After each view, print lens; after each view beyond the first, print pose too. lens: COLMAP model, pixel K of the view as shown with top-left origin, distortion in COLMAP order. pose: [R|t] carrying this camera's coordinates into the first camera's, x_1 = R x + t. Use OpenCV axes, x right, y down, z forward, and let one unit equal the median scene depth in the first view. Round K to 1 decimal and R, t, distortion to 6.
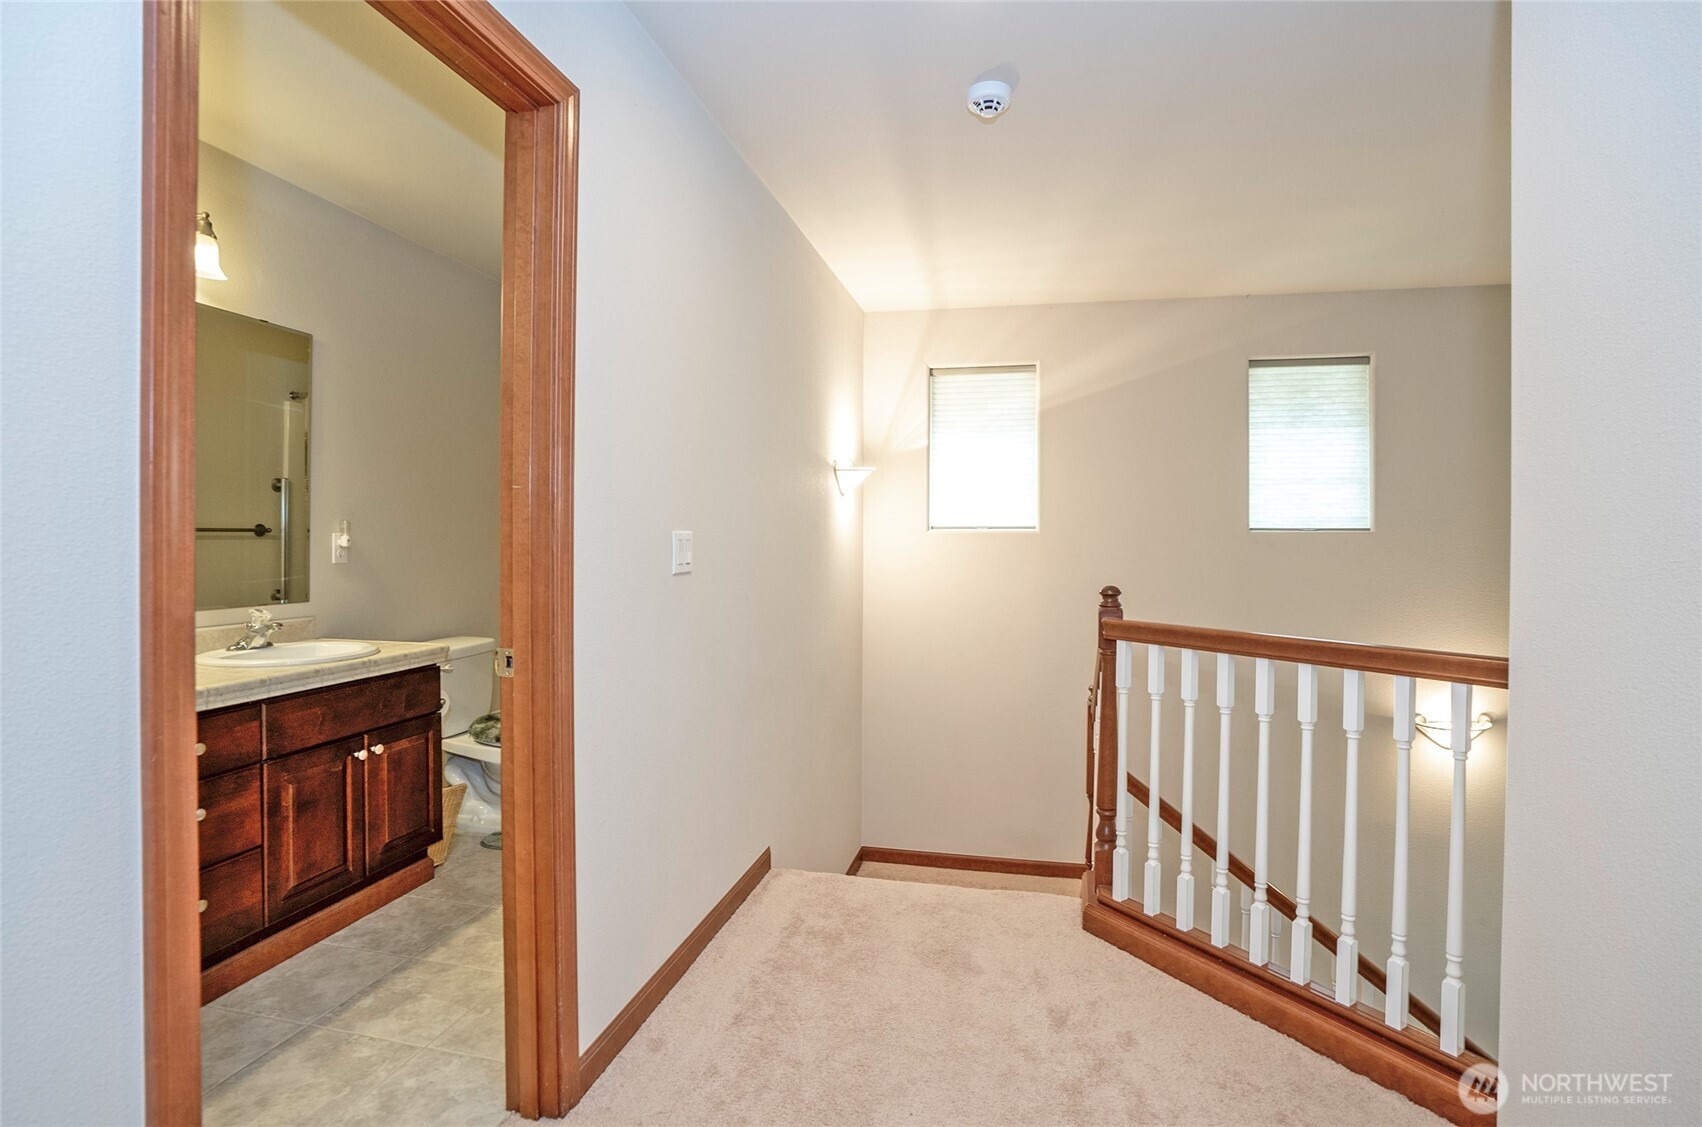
lens RADIAL K [[801.8, 0, 856.0], [0, 801.8, 555.4], [0, 0, 1]] dist [-0.024523, -0.000208]
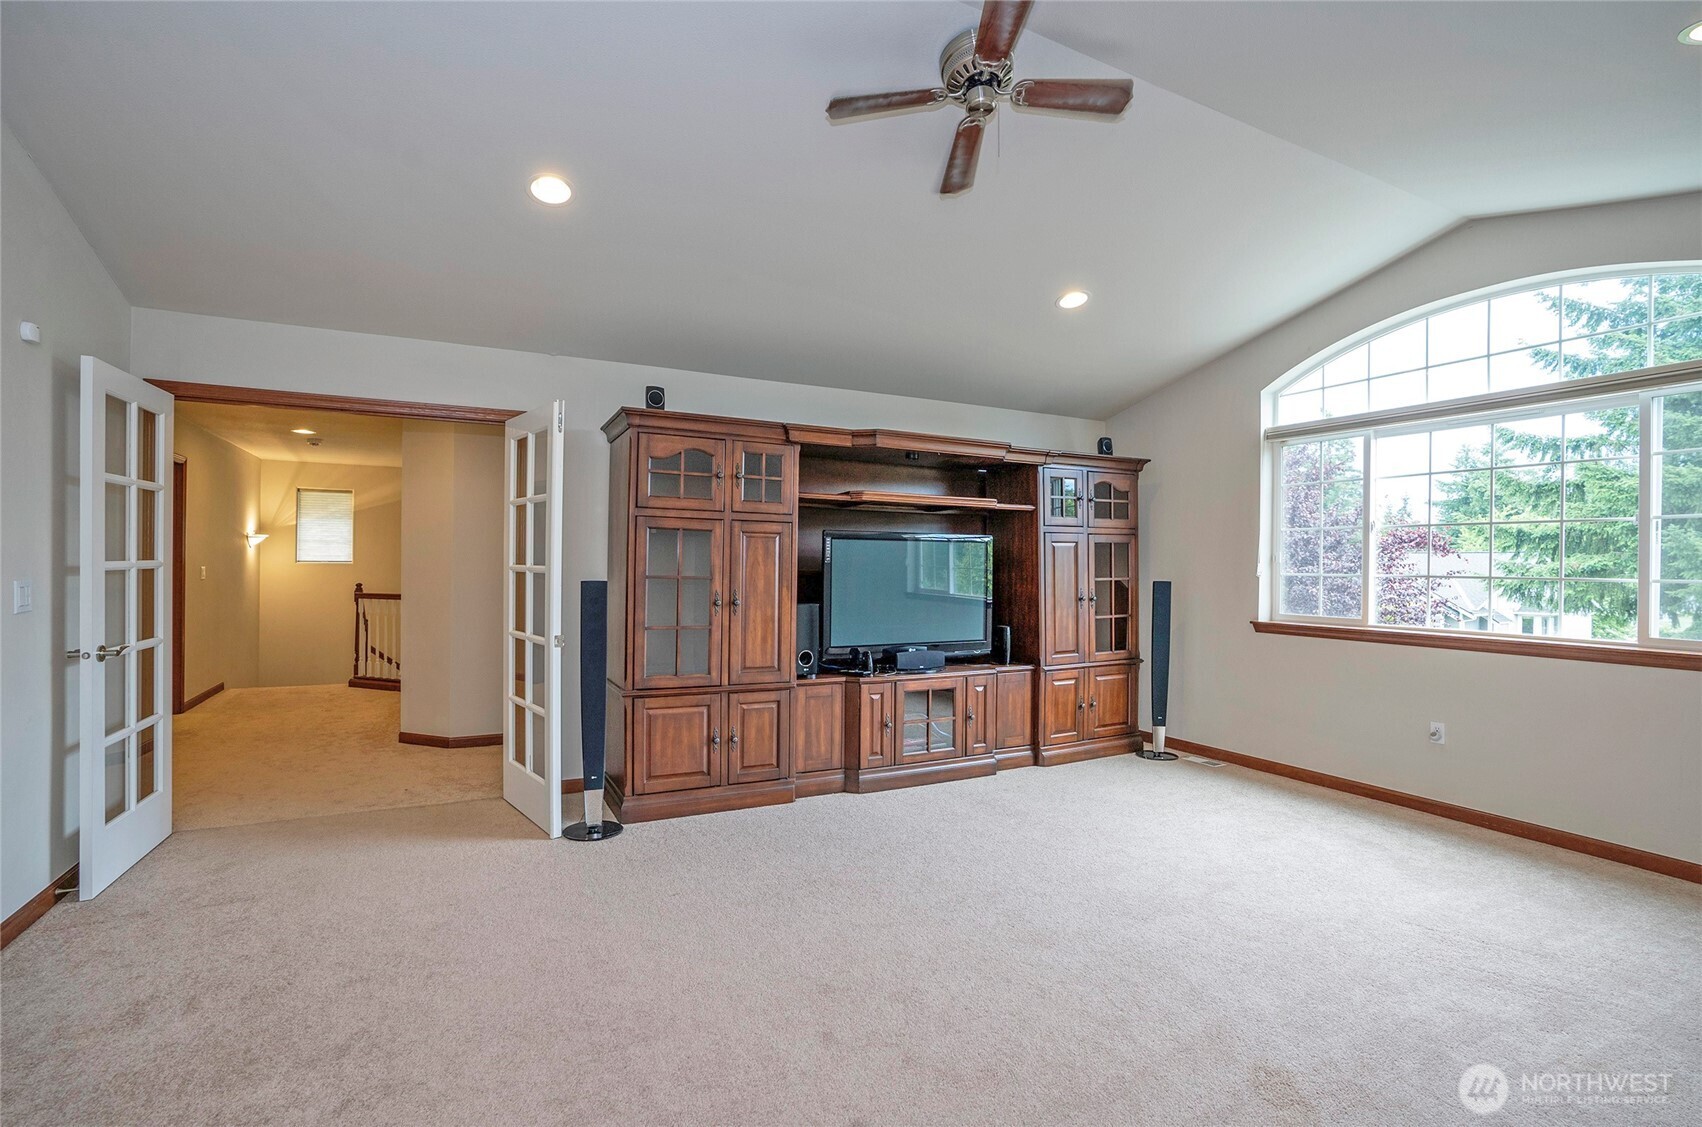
lens RADIAL K [[801.8, 0, 865.6], [0, 801.8, 559.1], [0, 0, 1]] dist [-0.024523, -0.000208]
pose [[0.768759, 0.002781, 0.639533, -0.115972], [0.007246, 0.999888, -0.013058, 0.000045], [-0.639498, 0.014672, 0.768653, -1.971704]]
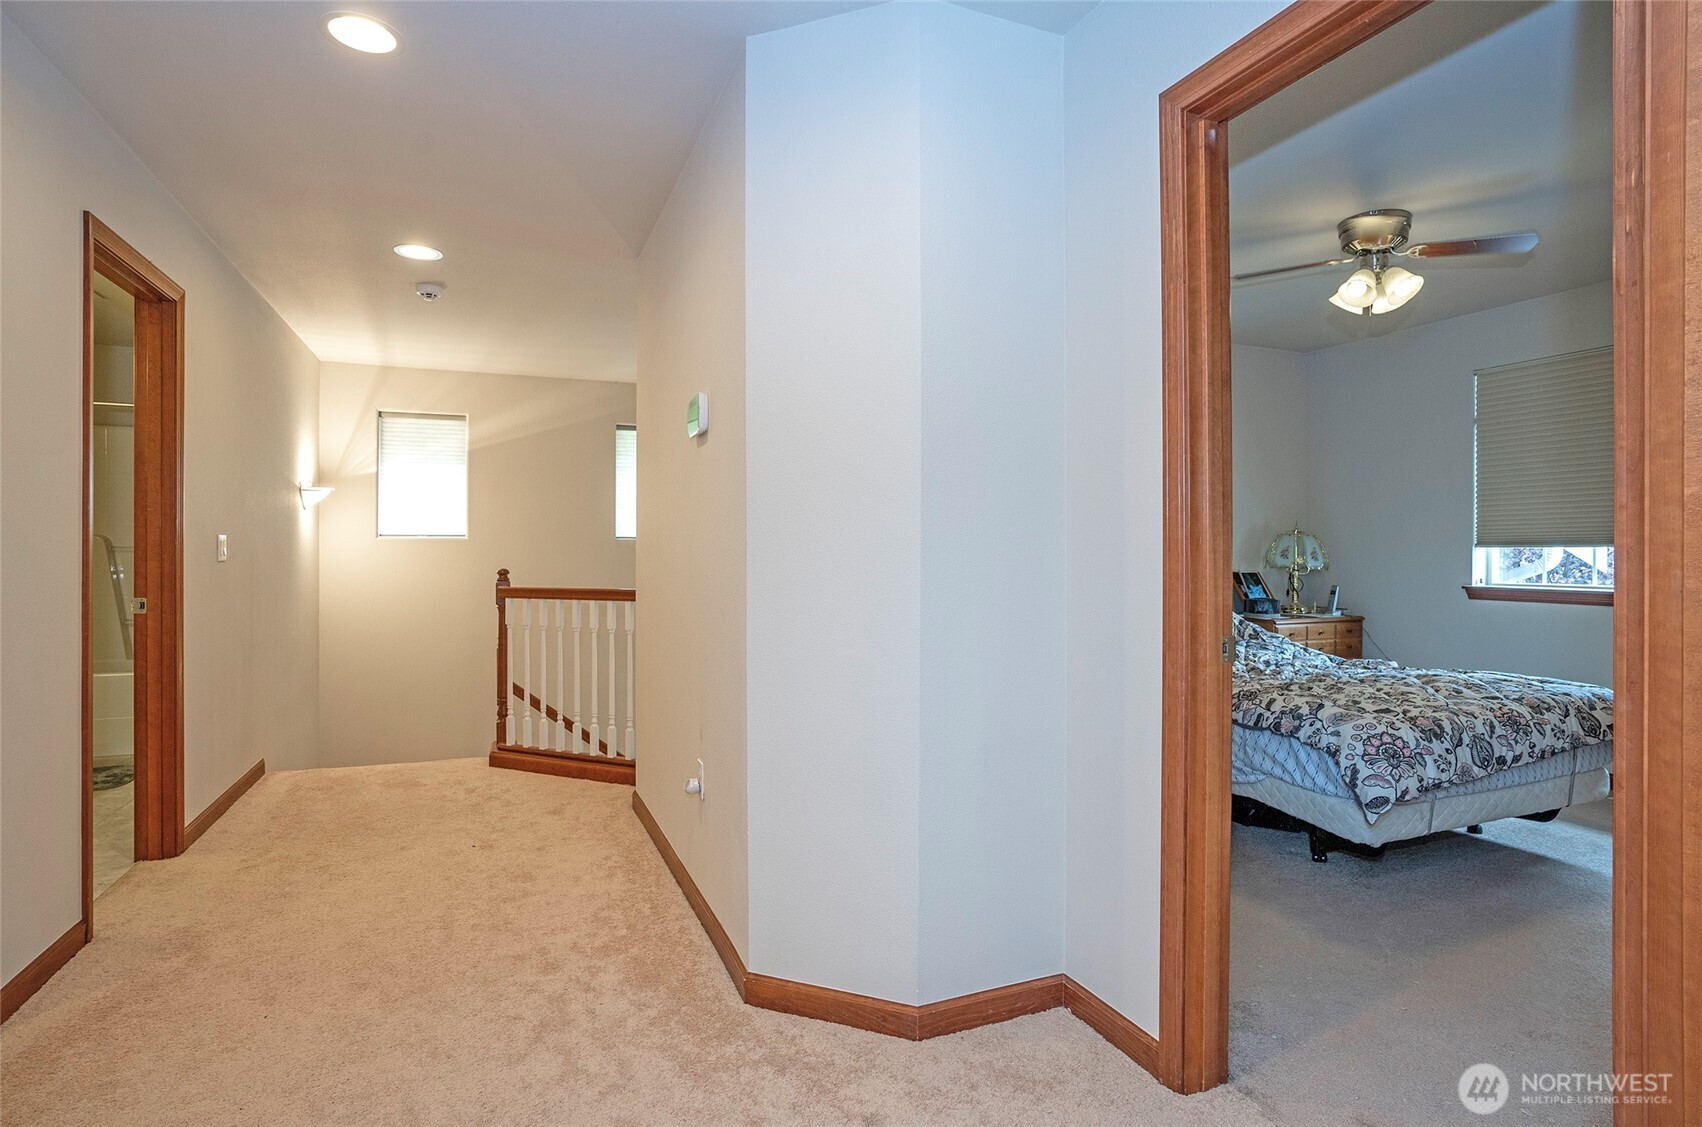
lens RADIAL K [[884.9, 0, 854.6], [0, 884.9, 557.6], [0, 0, 1]] dist [-0.027257, 0.004170]
pose [[0.818119, -0.005388, 0.575024, -0.111699], [0.012047, 0.999897, -0.007770, 0.026659], [-0.574923, 0.013284, 0.818100, -0.704334]]
